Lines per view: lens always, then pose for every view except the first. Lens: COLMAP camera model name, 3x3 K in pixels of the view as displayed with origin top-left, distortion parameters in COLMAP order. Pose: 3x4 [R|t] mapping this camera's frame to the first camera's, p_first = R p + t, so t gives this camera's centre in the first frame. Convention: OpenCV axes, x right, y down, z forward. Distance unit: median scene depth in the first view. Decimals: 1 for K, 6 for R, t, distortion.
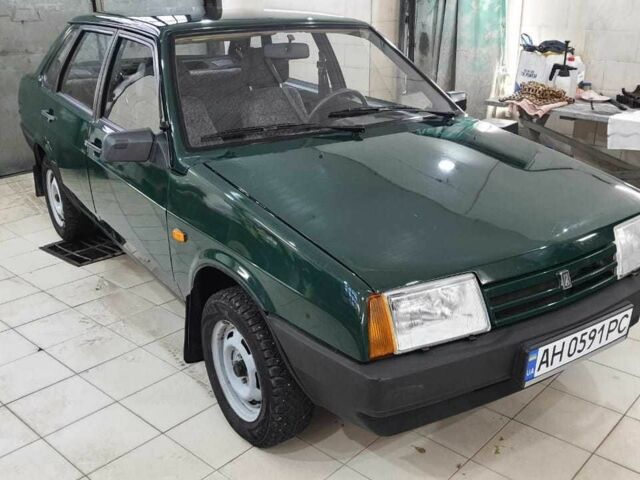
lens RADIAL K [[664.1, 0, 321.9], [0, 664.1, 241.2], [0, 0, 1]] dist [0.056976, 0.000000]
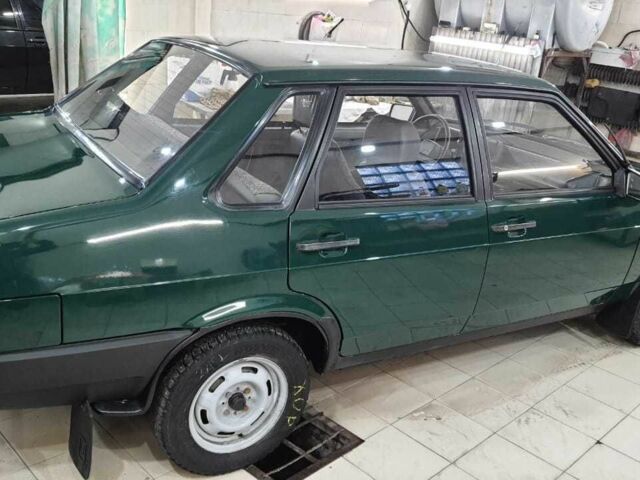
lens RADIAL K [[664.1, 0, 317.3], [0, 664.1, 238.2], [0, 0, 1]] dist [0.056976, 0.000000]
pose [[0.058059, -0.339812, 0.938700, -0.979947], [0.258399, 0.913357, 0.314656, -0.396781], [-0.964292, 0.224290, 0.140836, 0.942224]]
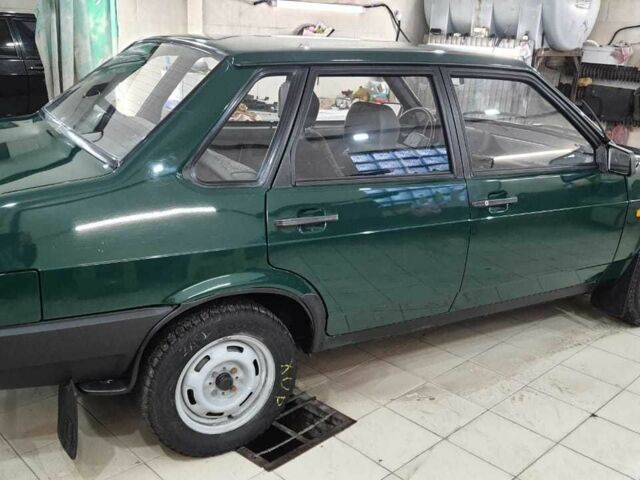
lens RADIAL K [[664.1, 0, 321.7], [0, 664.1, 240.1], [0, 0, 1]] dist [0.056976, 0.000000]
pose [[0.057737, -0.306482, 0.950124, -1.001557], [0.305154, 0.911580, 0.275506, -0.346334], [-0.950551, 0.274027, 0.146157, 0.920765]]
